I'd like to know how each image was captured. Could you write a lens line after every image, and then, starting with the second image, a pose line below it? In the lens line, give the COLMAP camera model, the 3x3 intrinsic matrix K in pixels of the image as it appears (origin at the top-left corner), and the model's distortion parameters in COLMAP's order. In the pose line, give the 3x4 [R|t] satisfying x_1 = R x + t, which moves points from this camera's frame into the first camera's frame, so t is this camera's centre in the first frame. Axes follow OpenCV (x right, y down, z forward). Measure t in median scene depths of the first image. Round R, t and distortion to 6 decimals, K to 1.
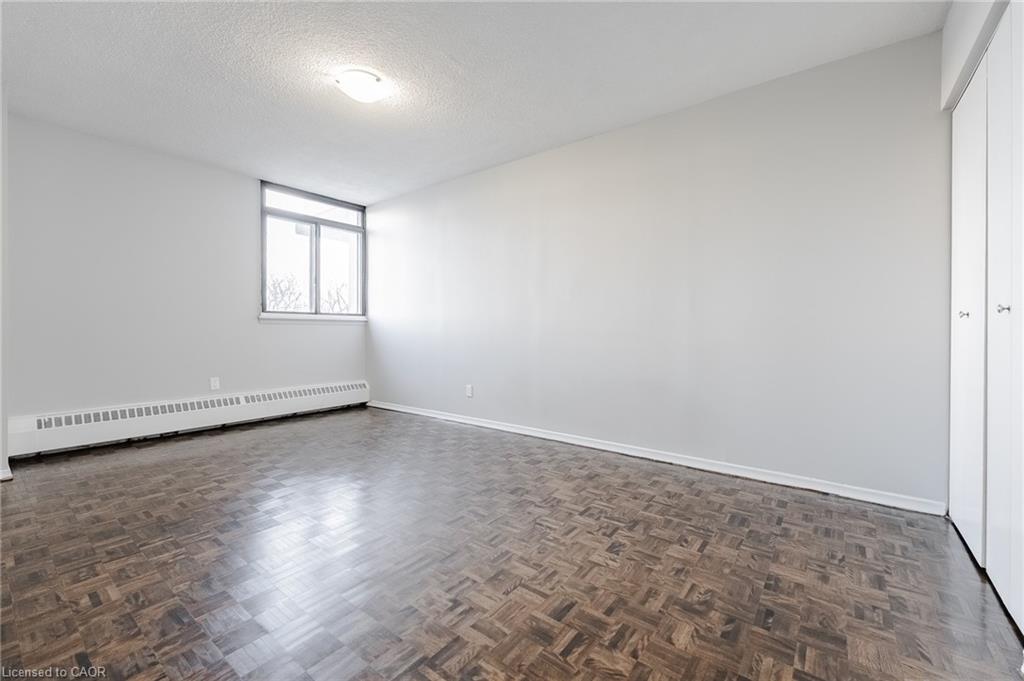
lens RADIAL K [[426.7, 0, 514.7], [0, 426.7, 323.8], [0, 0, 1]] dist [0.001452, -0.000123]
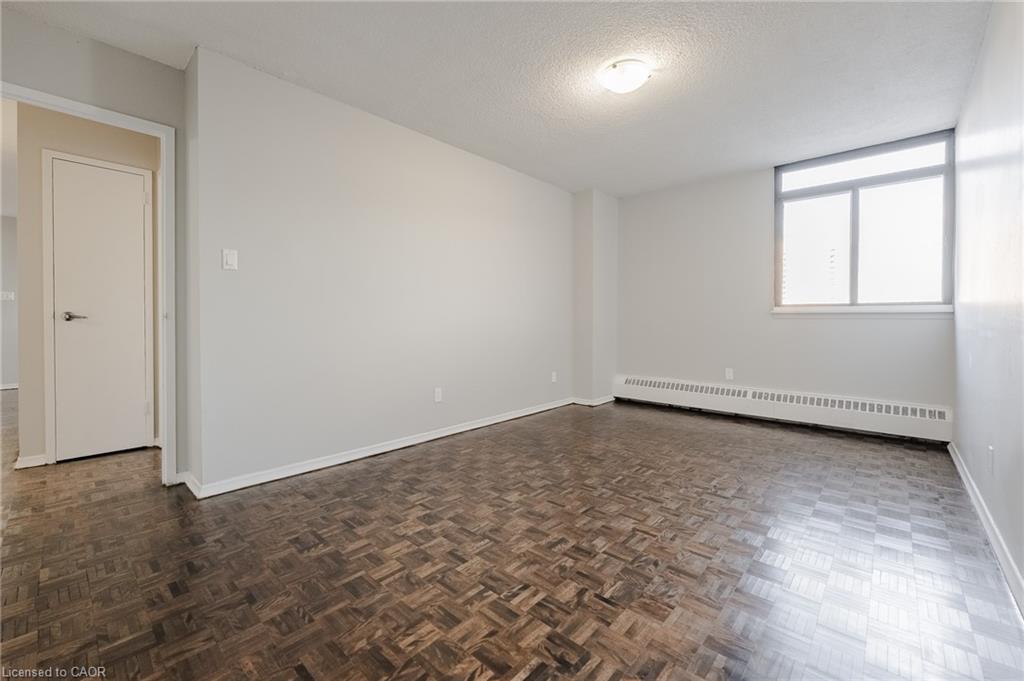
lens RADIAL K [[423.7, 0, 518.6], [0, 423.7, 317.8], [0, 0, 1]] dist [-0.001083, -0.000136]
pose [[-0.087667, -0.011364, -0.996085, 0.412772], [0.007631, 0.999898, -0.012079, 0.004901], [0.996121, -0.008660, -0.087571, 0.548278]]
